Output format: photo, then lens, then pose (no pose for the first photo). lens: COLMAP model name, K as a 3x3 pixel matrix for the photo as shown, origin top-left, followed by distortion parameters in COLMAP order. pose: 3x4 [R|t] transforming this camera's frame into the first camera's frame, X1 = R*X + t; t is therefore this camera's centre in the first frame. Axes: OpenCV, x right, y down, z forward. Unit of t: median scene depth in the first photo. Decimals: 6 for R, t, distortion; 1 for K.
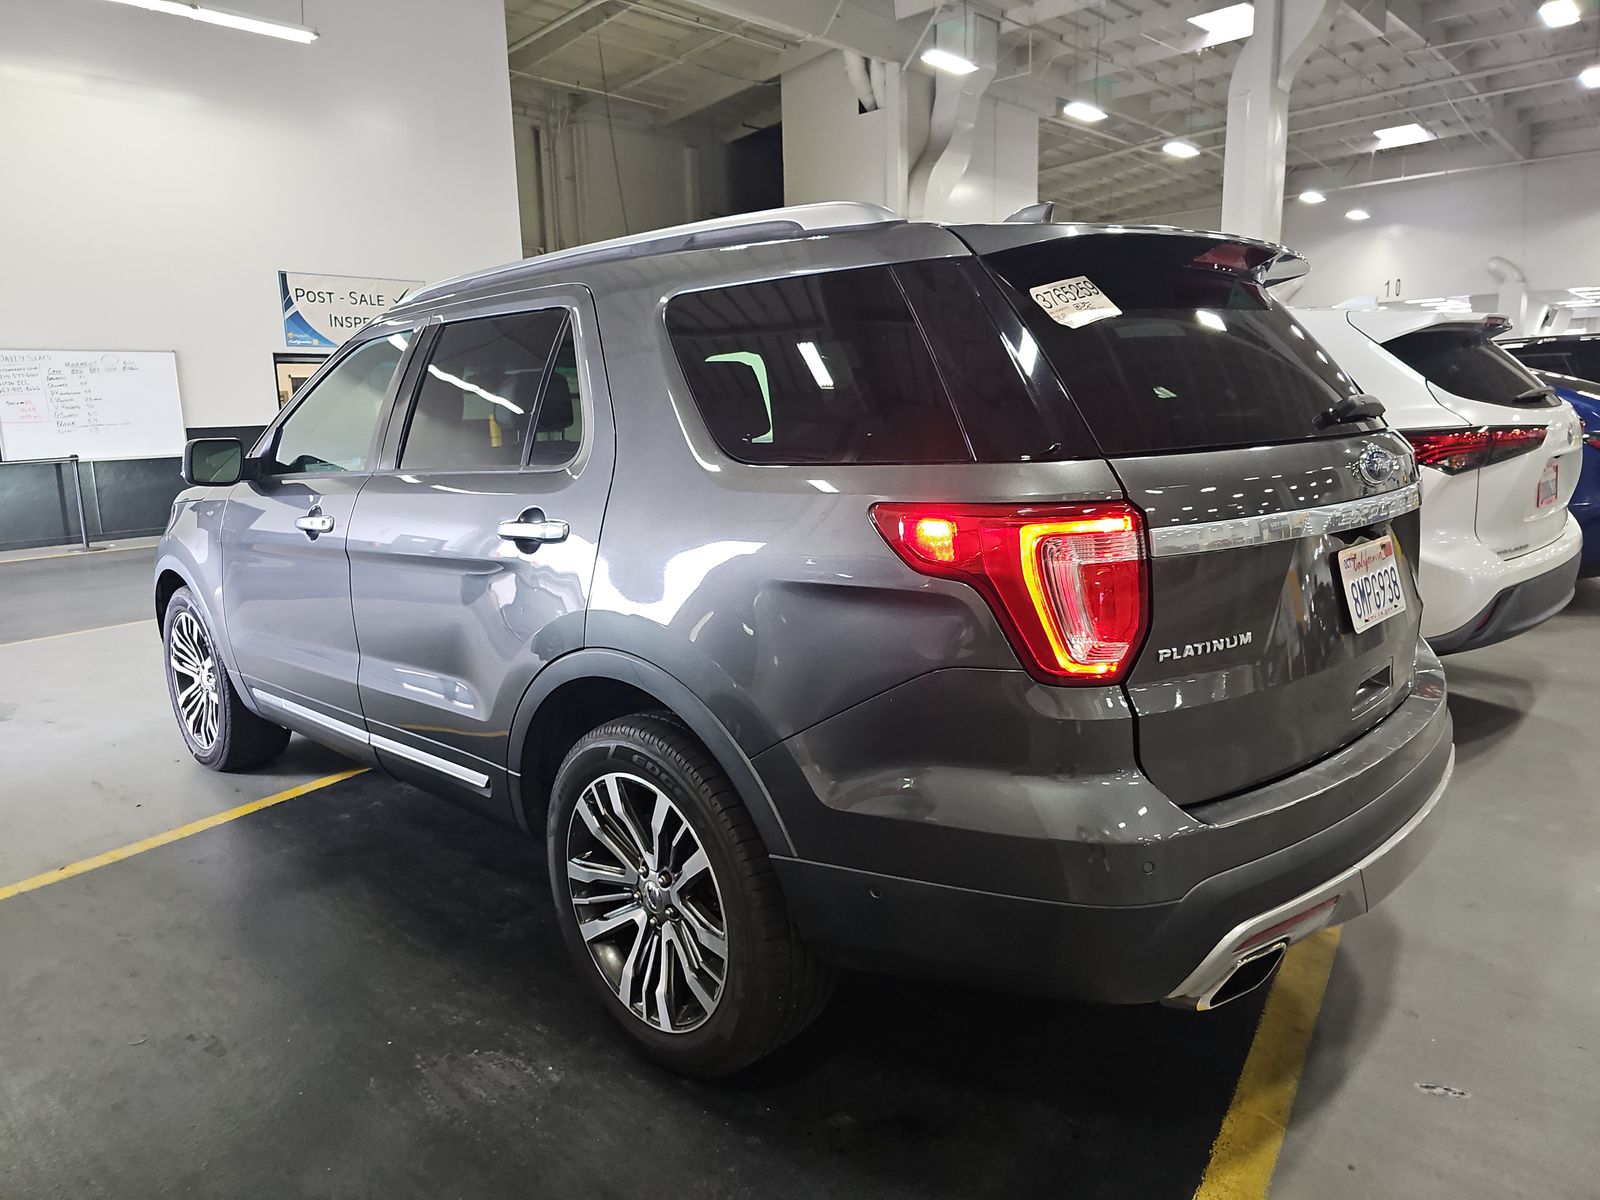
lens RADIAL K [[1074.5, 0, 797.6], [0, 1074.5, 606.4], [0, 0, 1]] dist [0.024182, -0.000708]
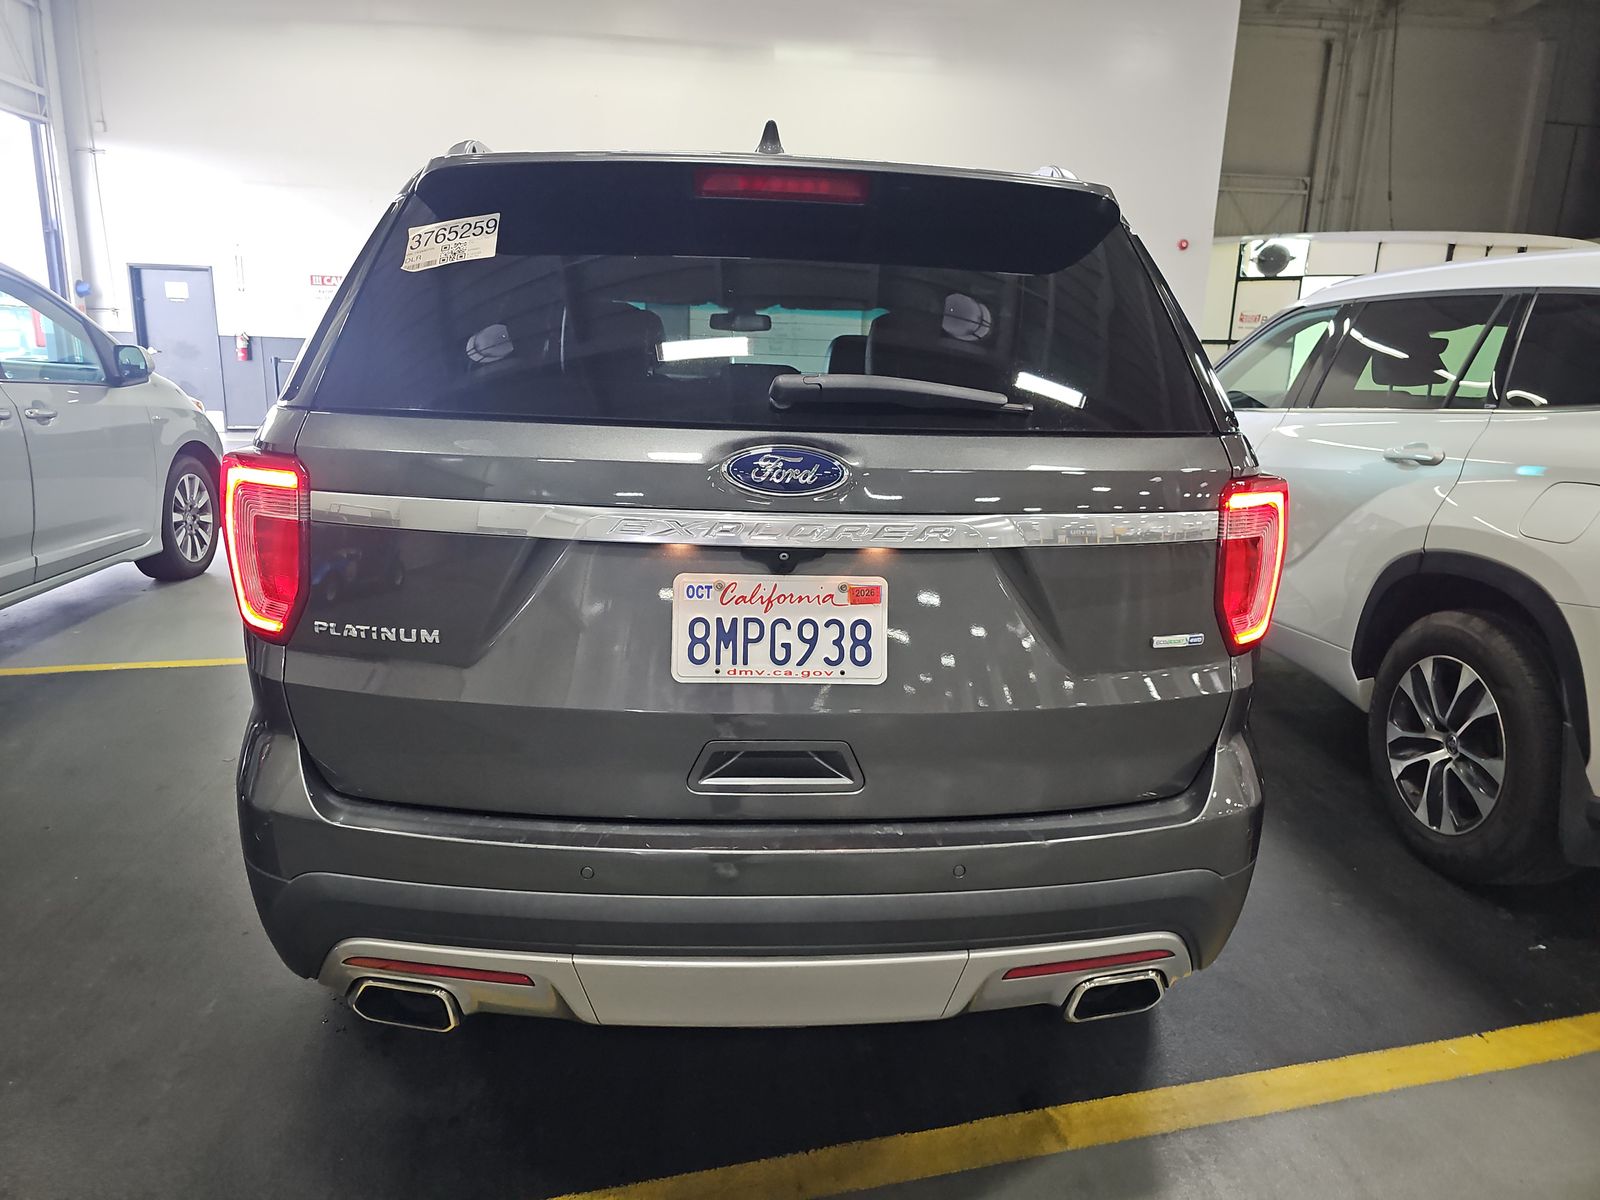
lens RADIAL K [[1074.5, 0, 797.4], [0, 1074.5, 596.0], [0, 0, 1]] dist [0.024182, -0.000708]
pose [[0.739679, 0.201296, -0.642149, 1.092738], [-0.173862, 0.978982, 0.106616, -0.134386], [0.650113, 0.032784, 0.759130, 0.493374]]
